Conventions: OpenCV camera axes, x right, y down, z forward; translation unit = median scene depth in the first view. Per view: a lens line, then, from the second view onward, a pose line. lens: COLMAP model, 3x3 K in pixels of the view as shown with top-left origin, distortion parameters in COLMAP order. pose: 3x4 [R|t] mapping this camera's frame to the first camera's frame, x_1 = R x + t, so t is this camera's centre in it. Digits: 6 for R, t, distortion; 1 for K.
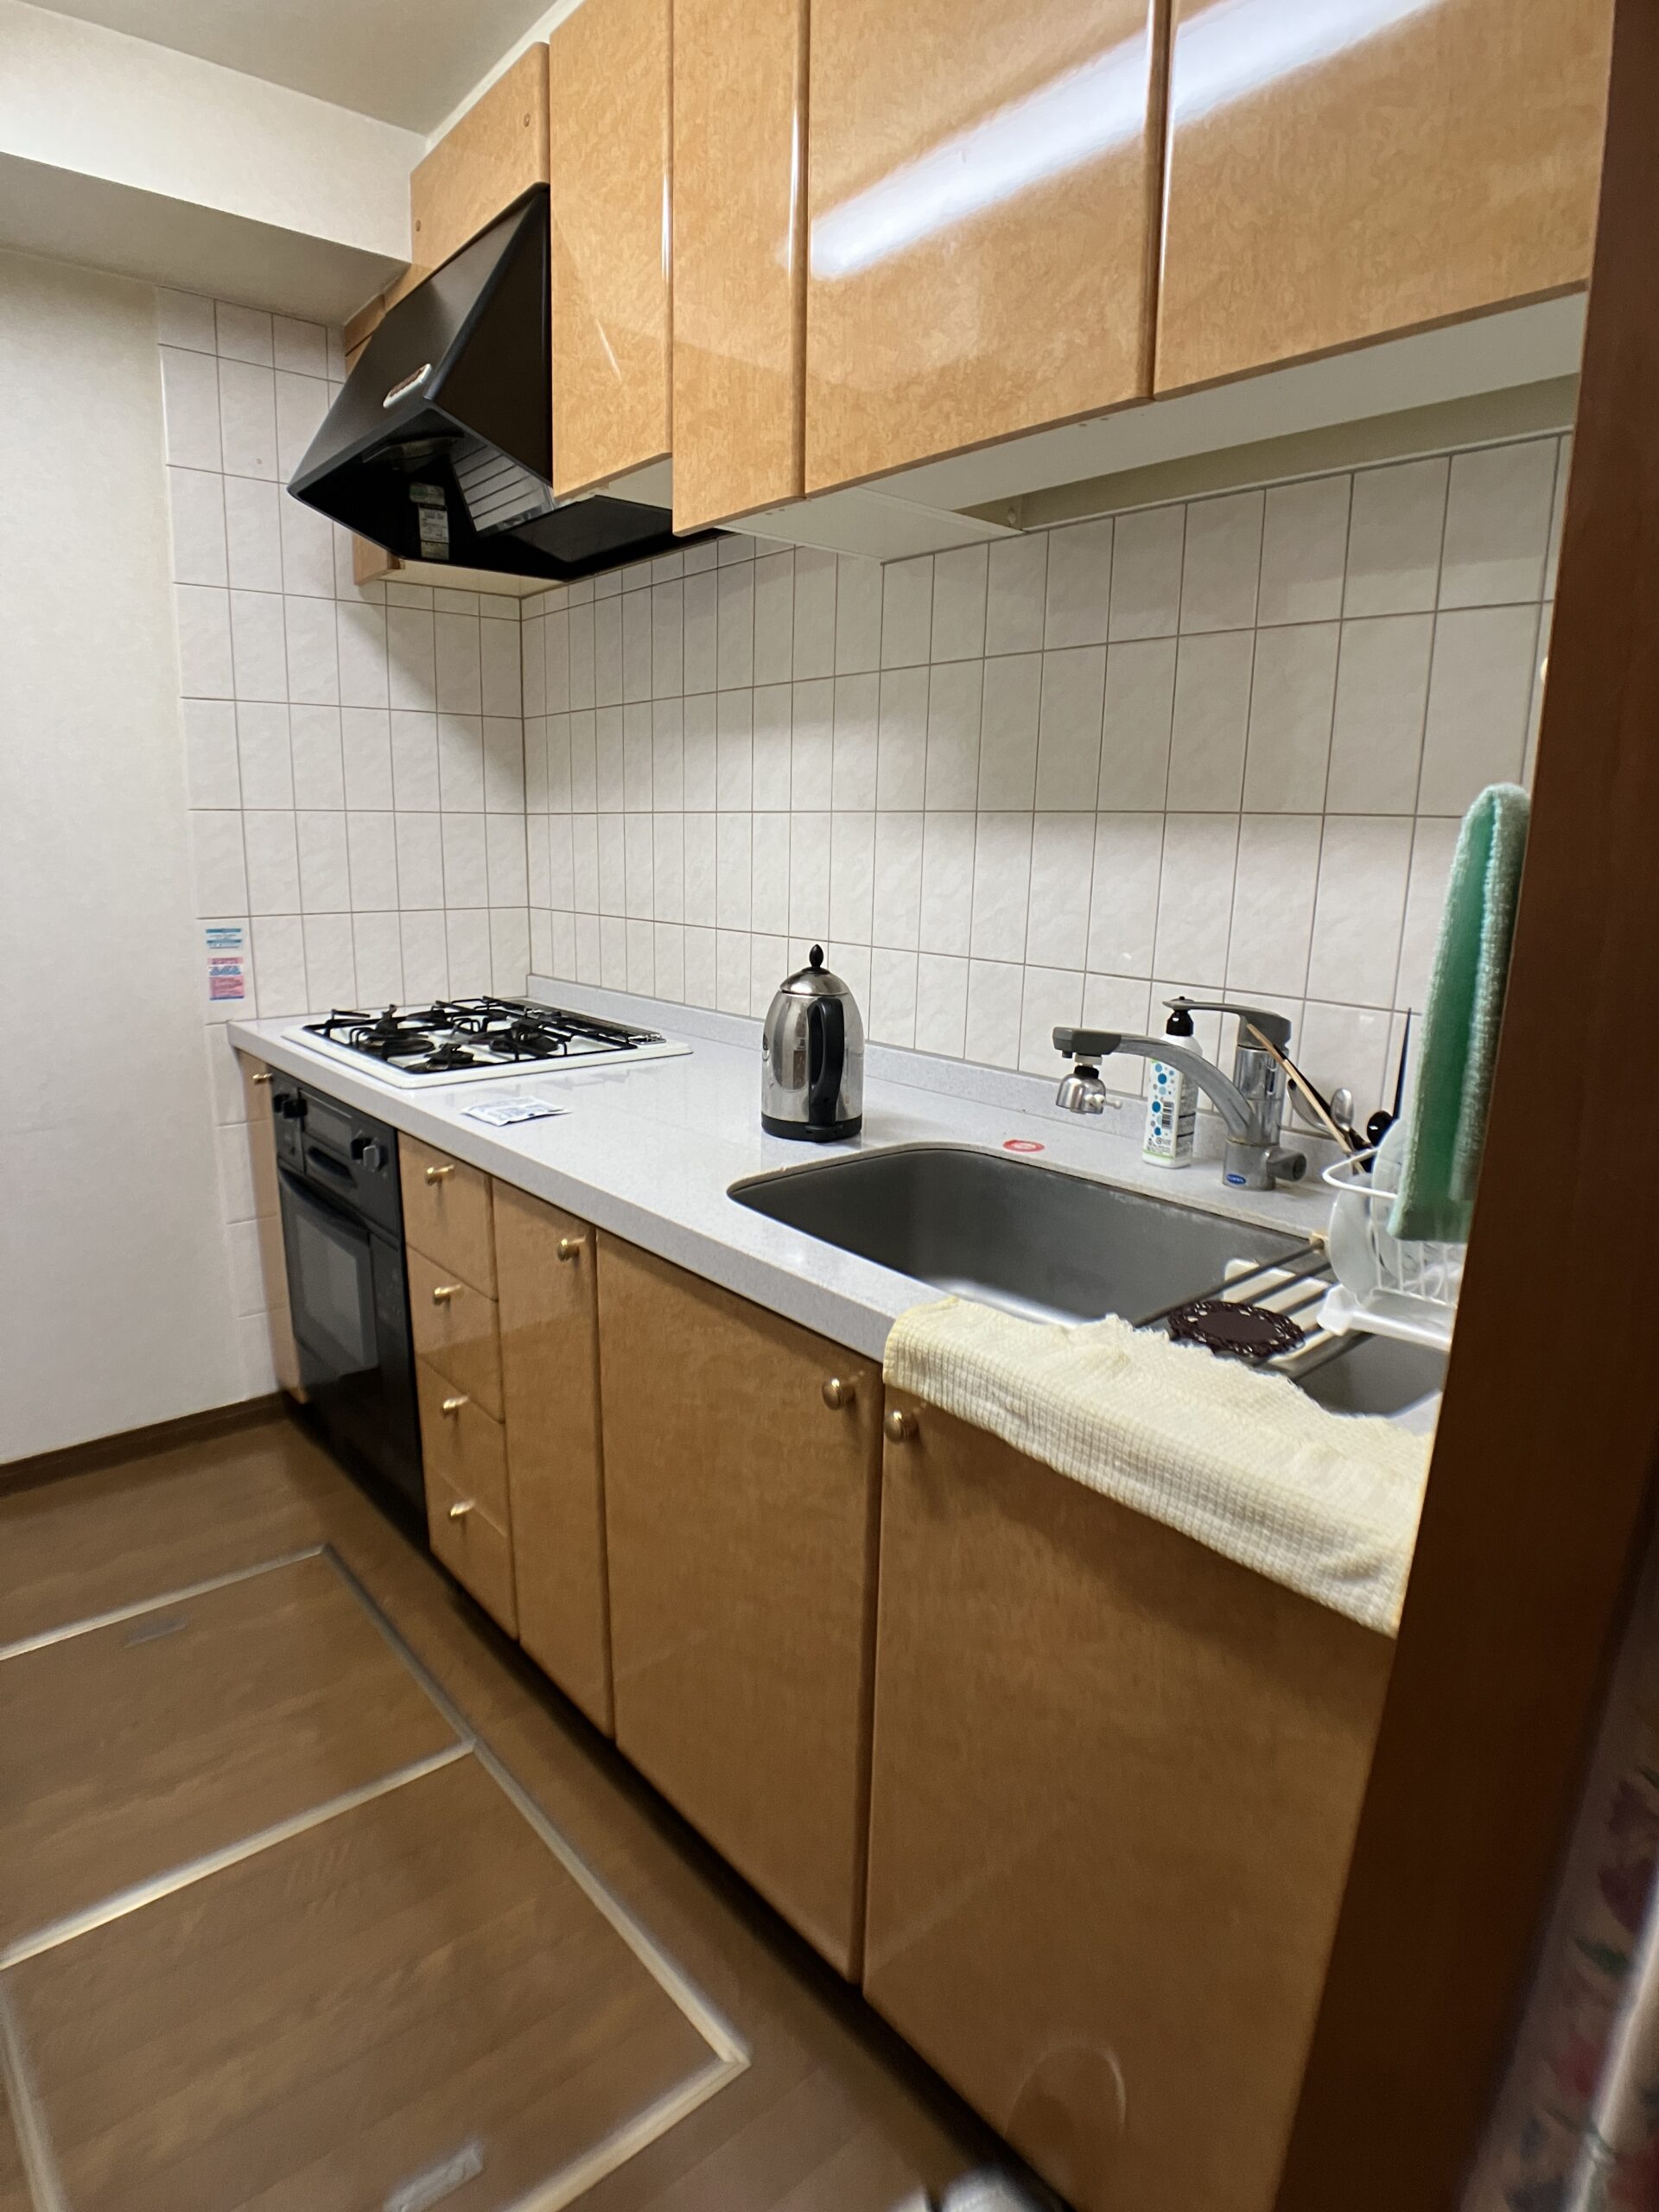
lens RADIAL K [[1196.3, 0, 800.8], [0, 1196.3, 1110.3], [0, 0, 1]] dist [-0.026058, -0.016356]
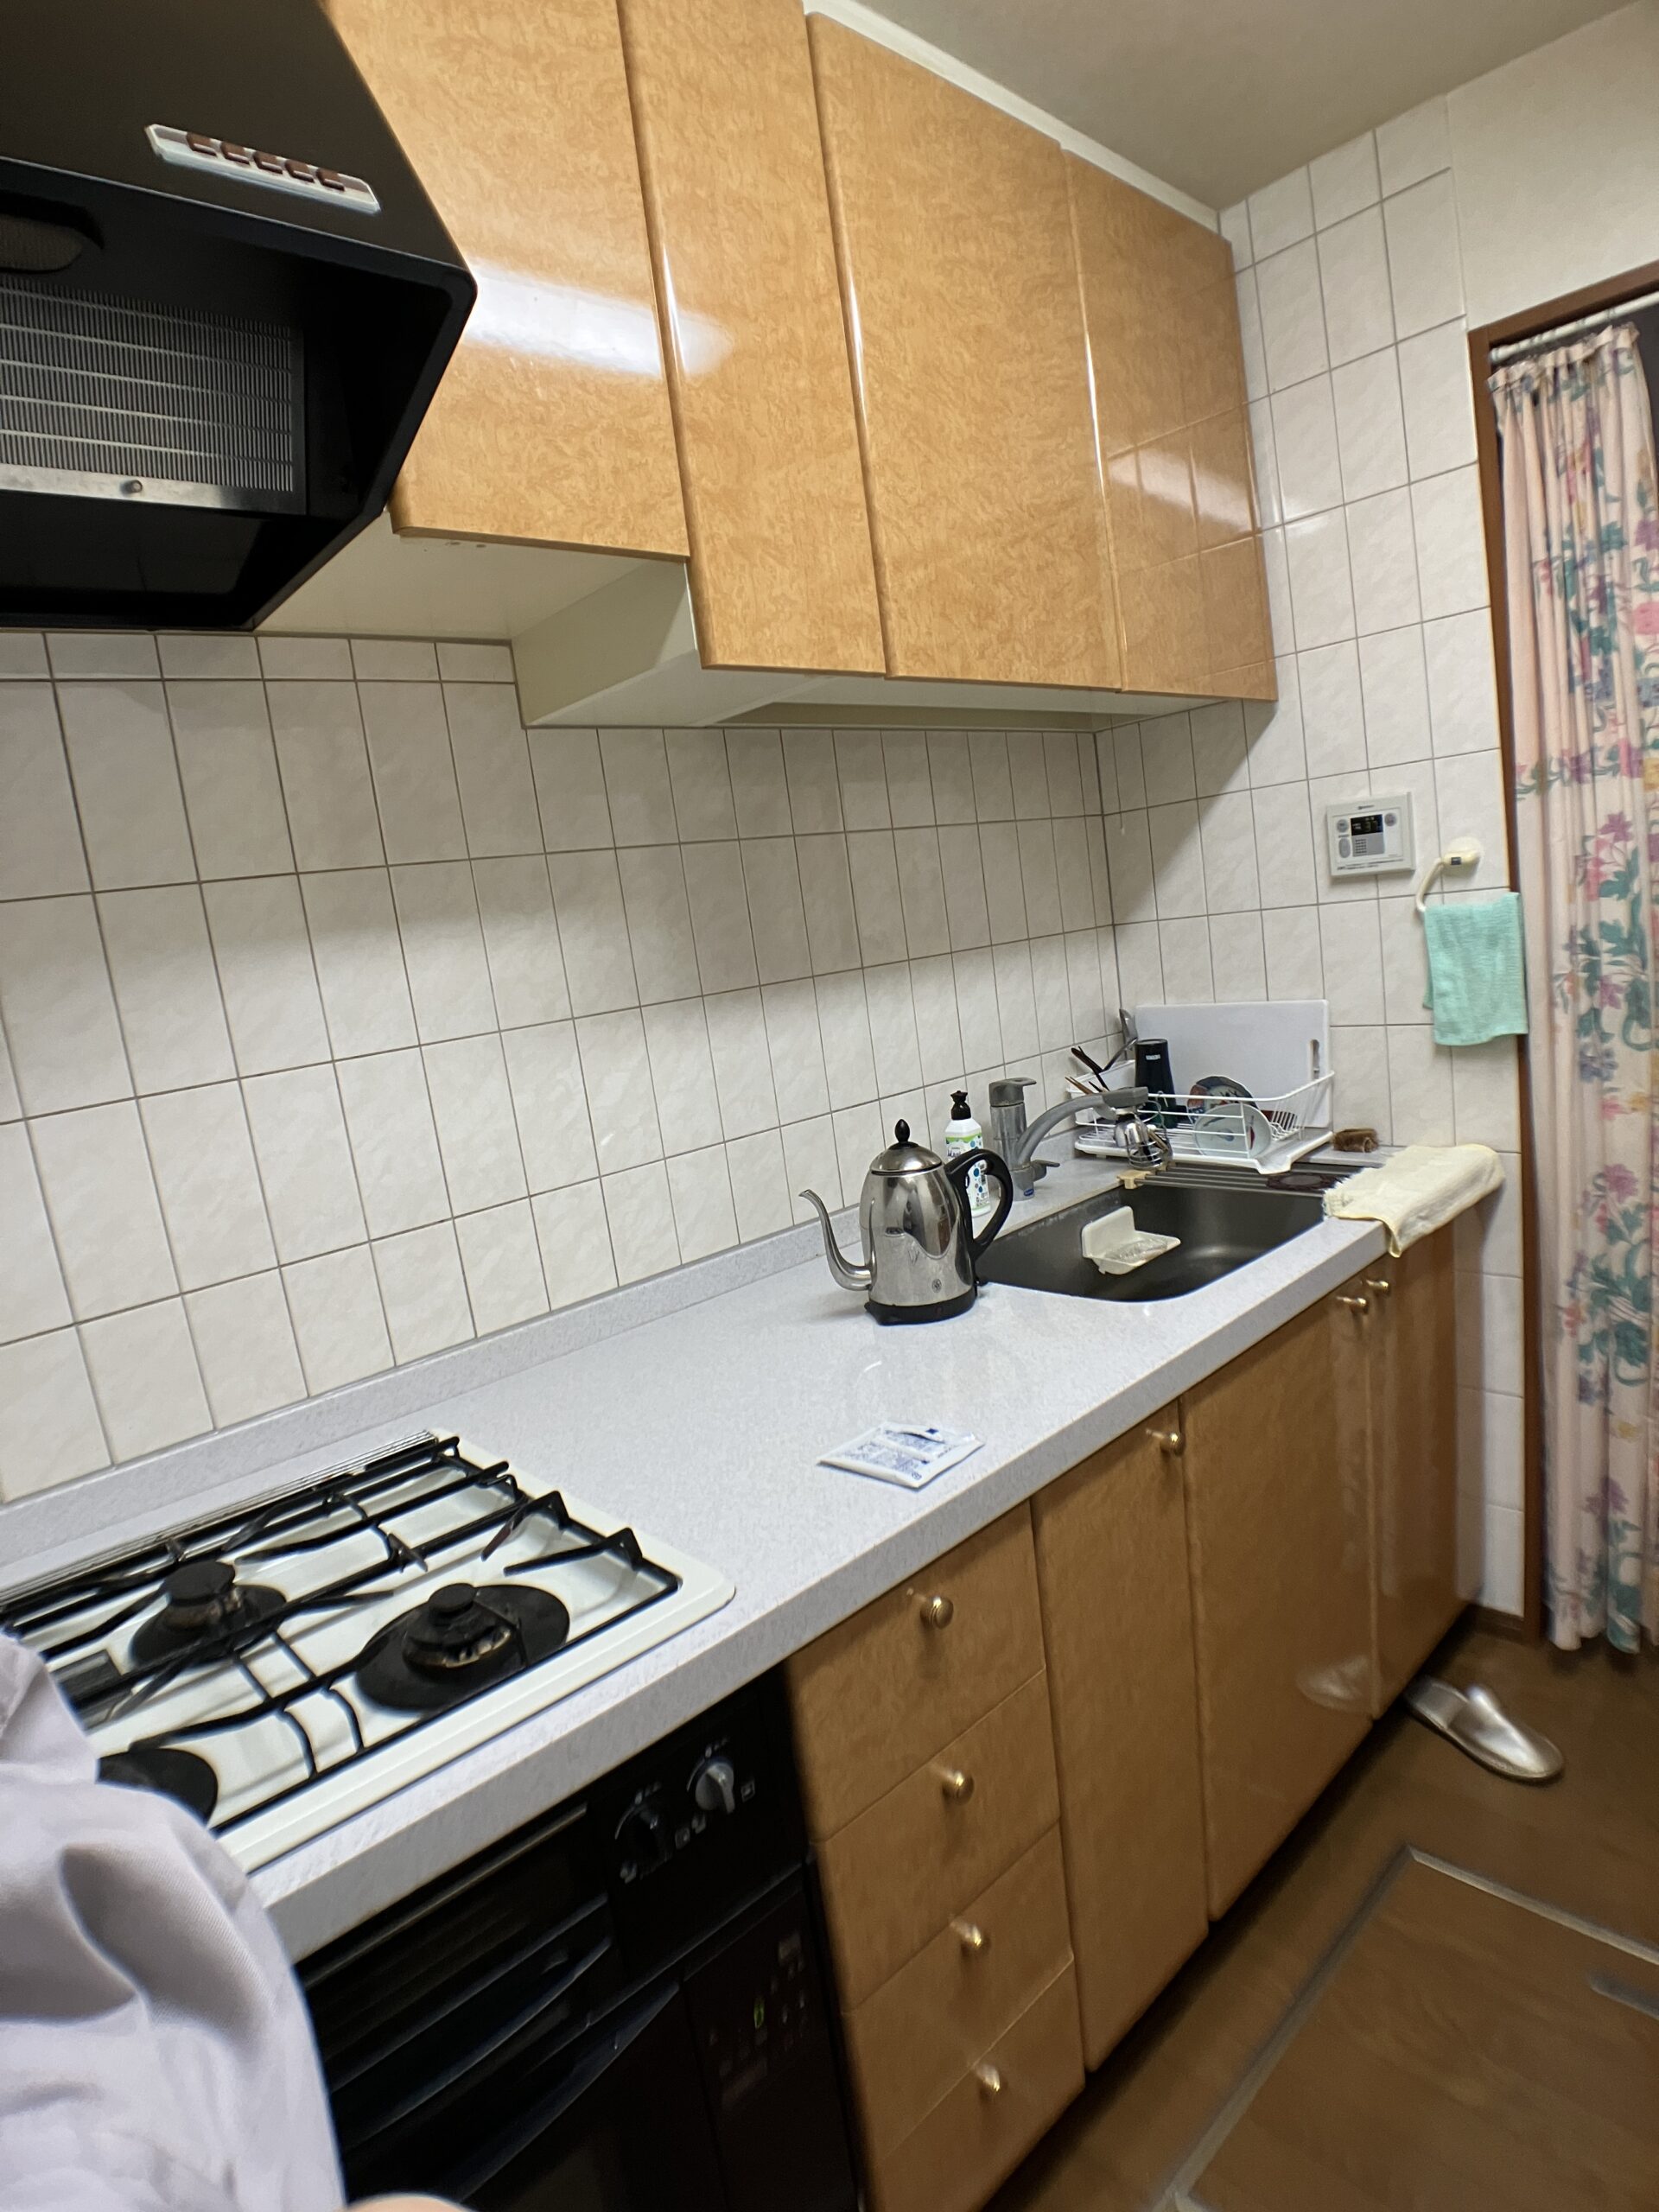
lens RADIAL K [[1196.3, 0, 800.8], [0, 1196.3, 1110.3], [0, 0, 1]] dist [-0.026058, -0.016356]
pose [[-0.046699, -0.158999, 0.986174, -0.873142], [0.357563, 0.919174, 0.165128, -0.312375], [-0.932721, 0.360331, 0.013928, 0.994478]]
